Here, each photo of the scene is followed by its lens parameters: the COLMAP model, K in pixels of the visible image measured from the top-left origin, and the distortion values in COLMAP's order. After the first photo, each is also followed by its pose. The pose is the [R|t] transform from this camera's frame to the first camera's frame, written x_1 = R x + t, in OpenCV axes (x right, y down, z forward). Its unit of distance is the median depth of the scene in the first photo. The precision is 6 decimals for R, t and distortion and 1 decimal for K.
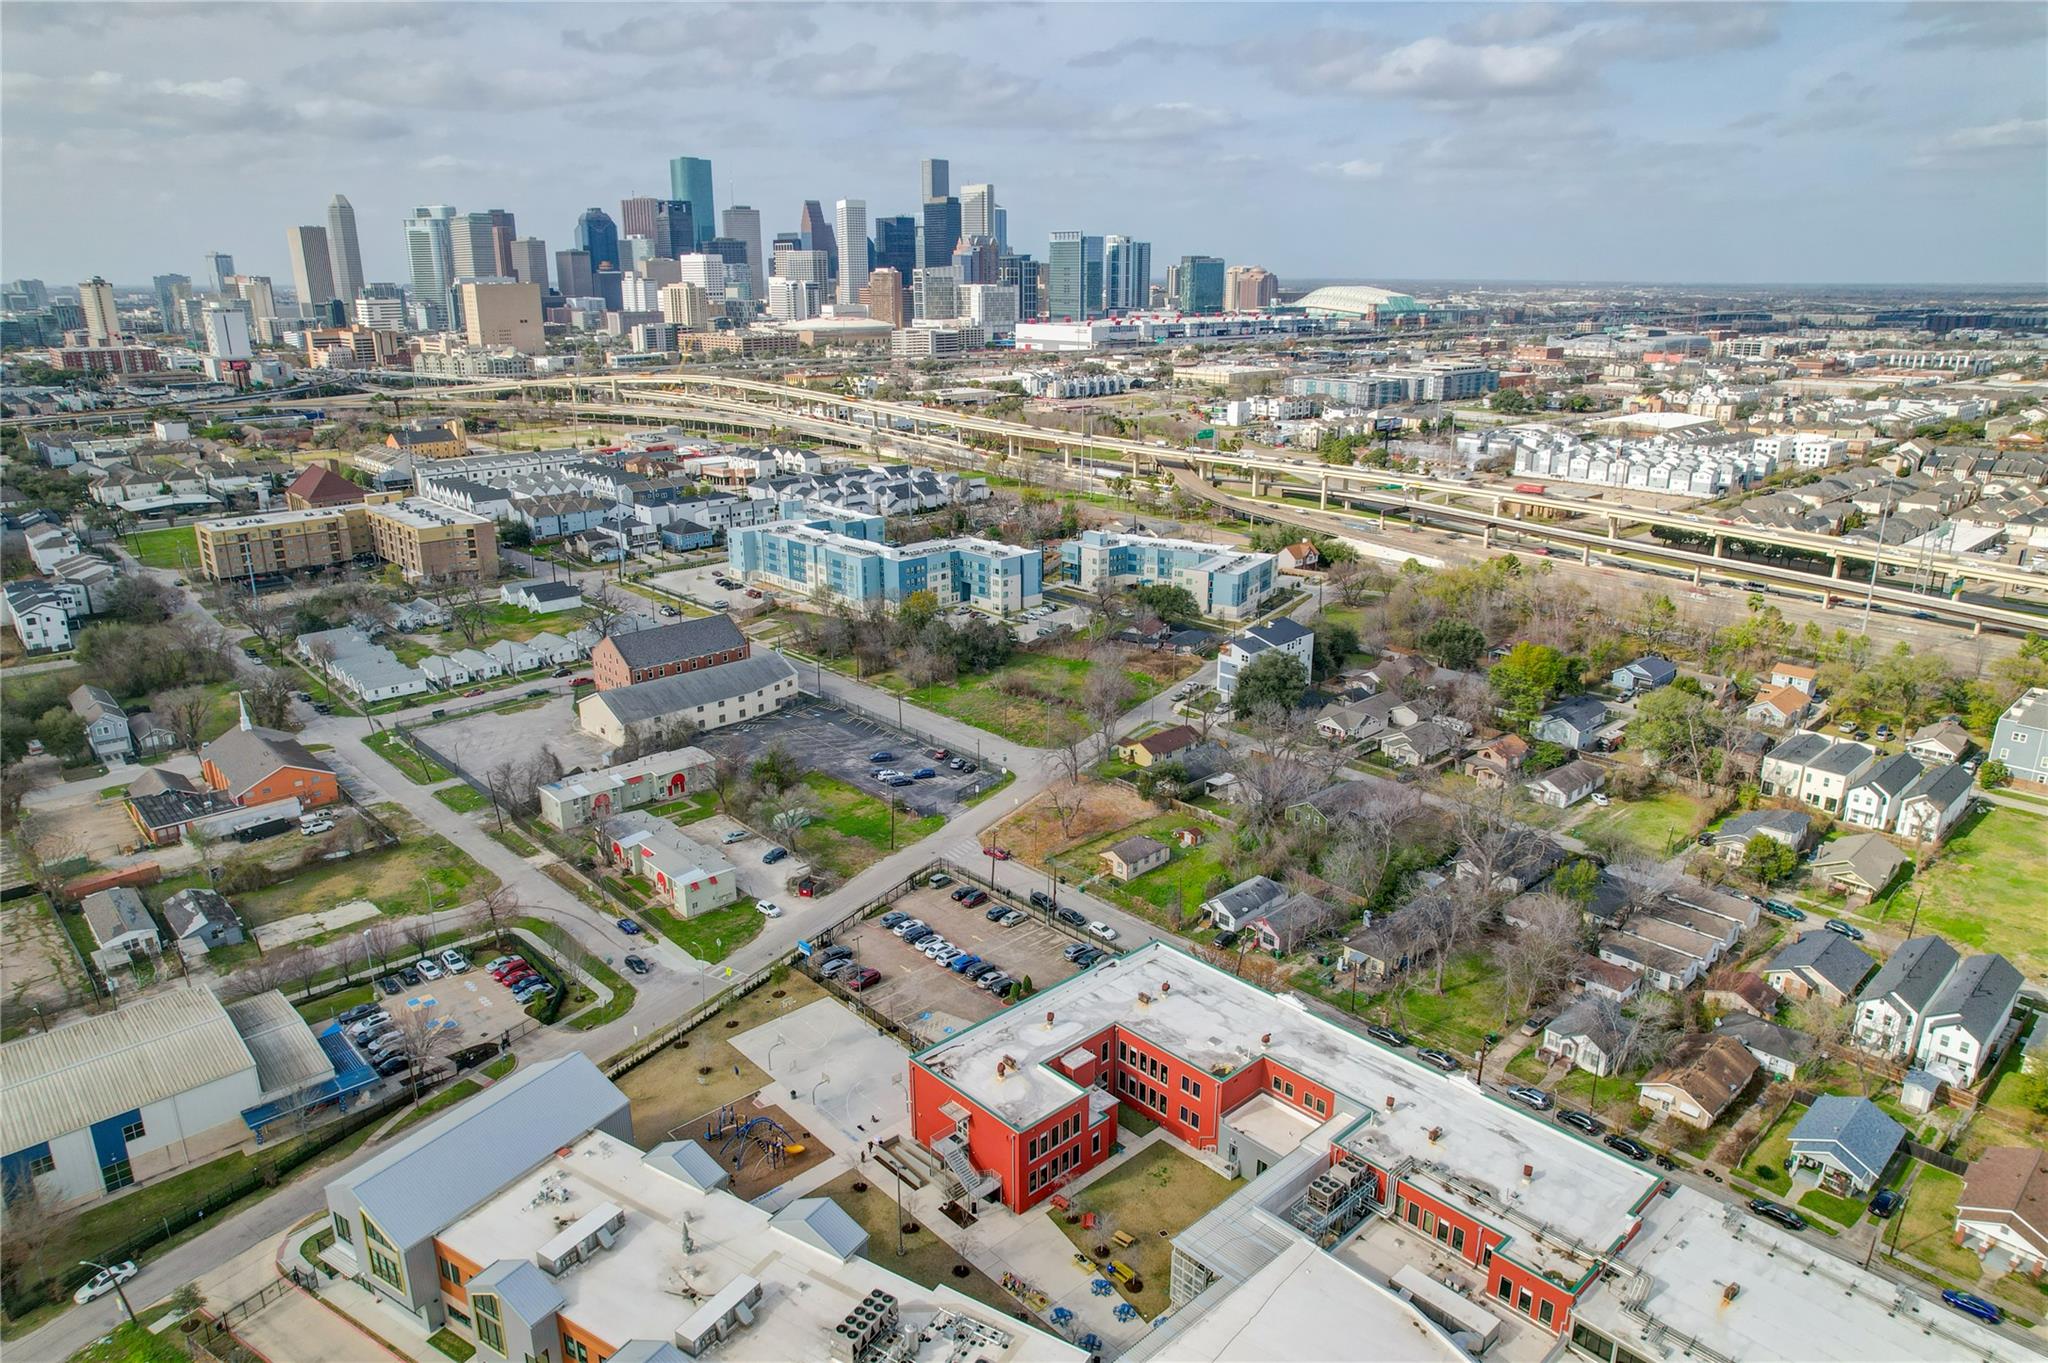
lens RADIAL K [[1269.3, 0, 1031.2], [0, 1269.3, 779.1], [0, 0, 1]] dist [-0.032684, 0.003782]
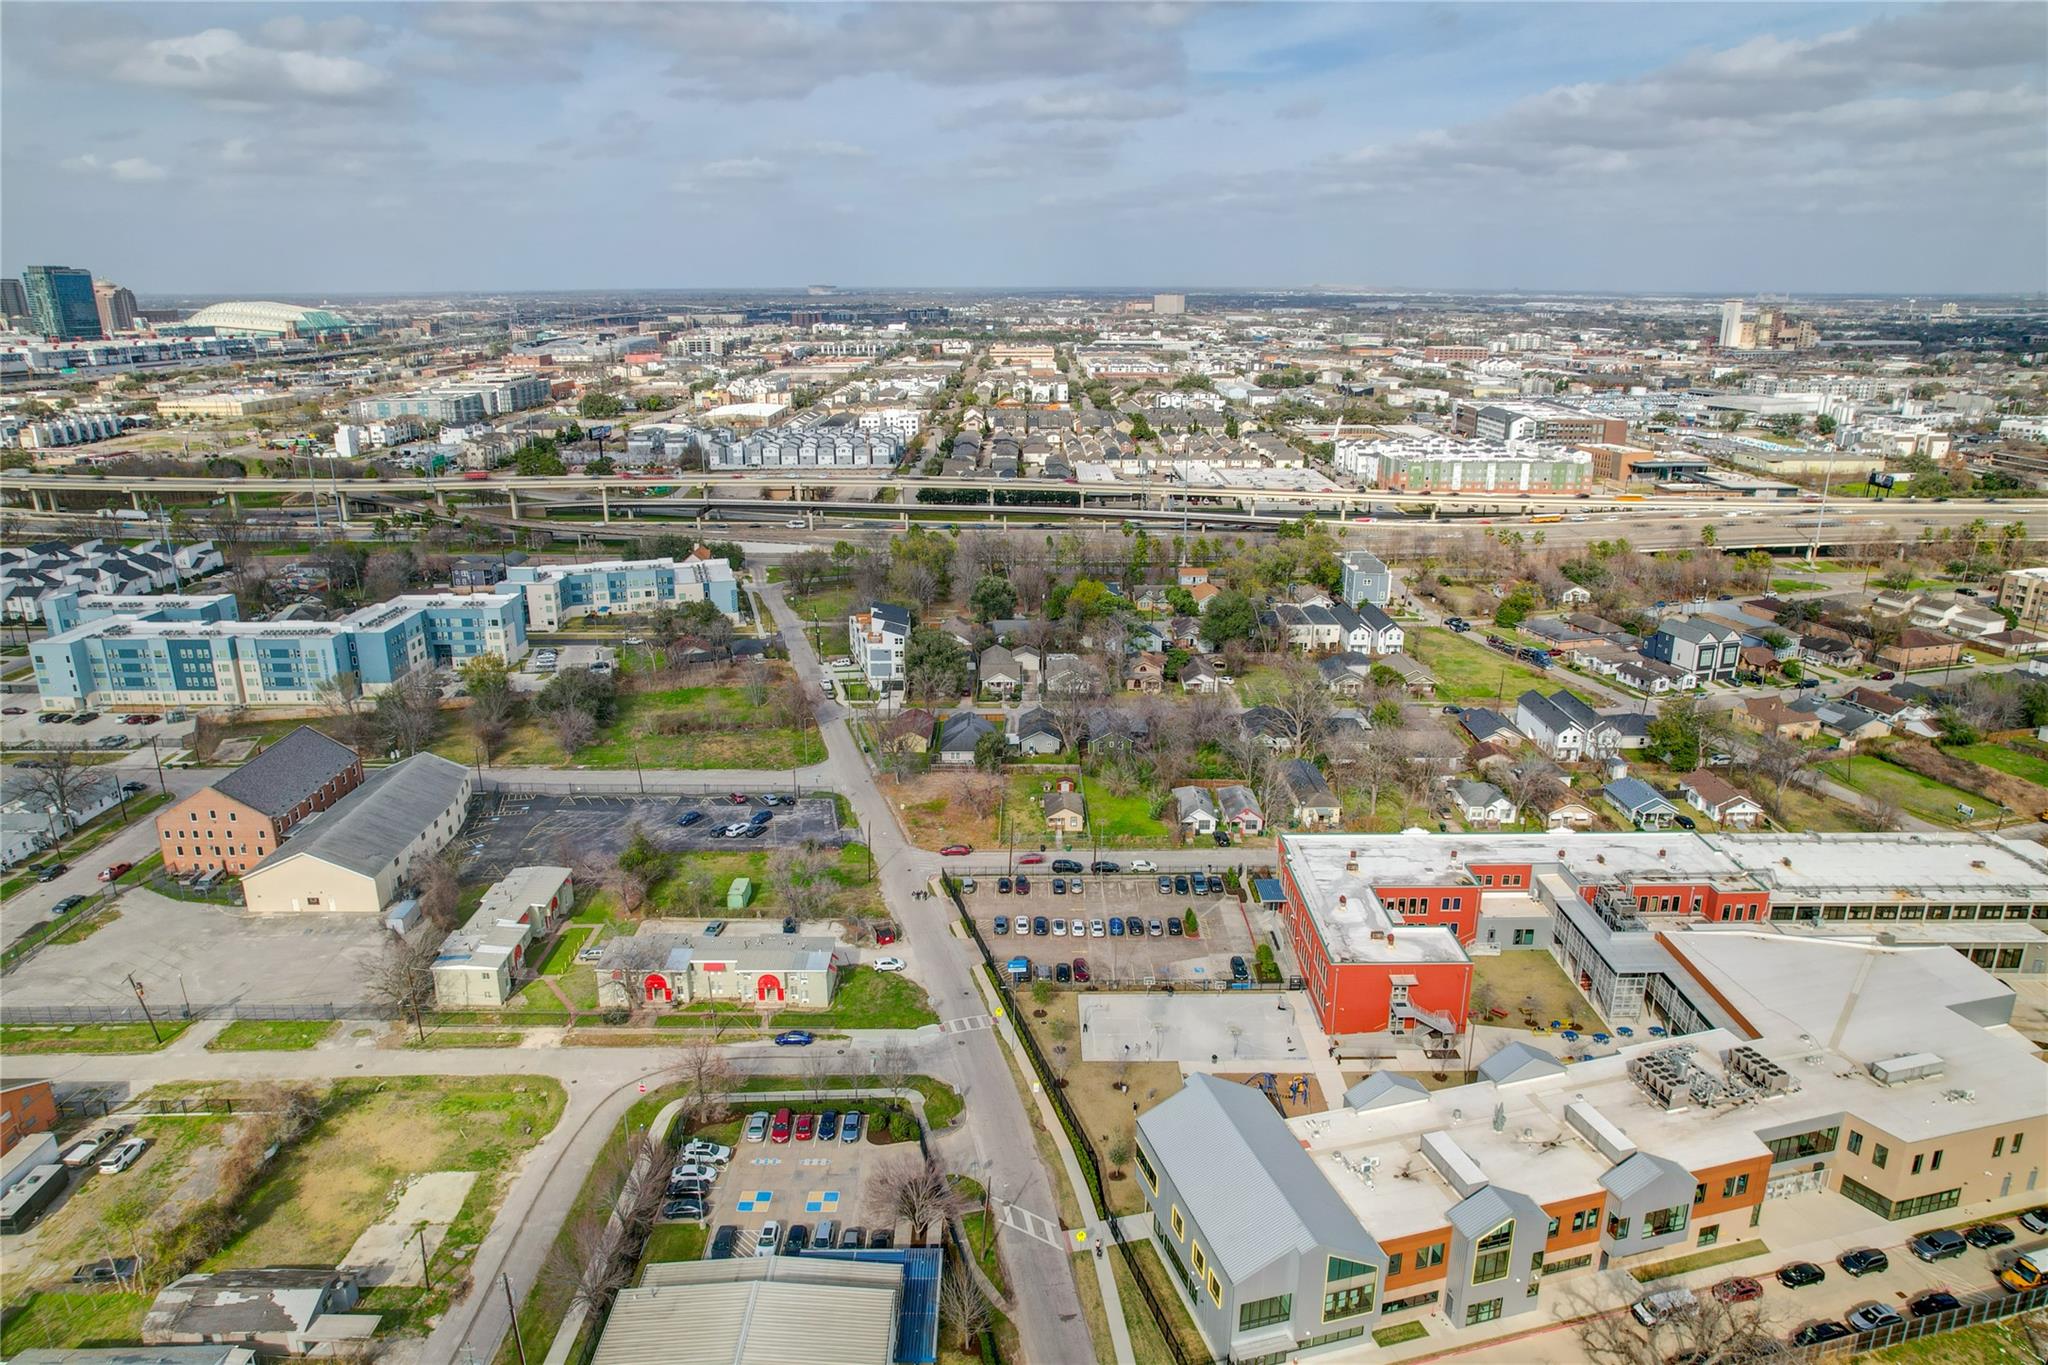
lens RADIAL K [[1303.1, 0, 1015.3], [0, 1303.1, 700.5], [0, 0, 1]] dist [-0.076288, 0.081344]
pose [[0.683507, -0.226154, 0.694026, -0.541284], [0.273995, 0.960759, 0.043228, -0.069352], [-0.676568, 0.160613, 0.718651, 0.168815]]
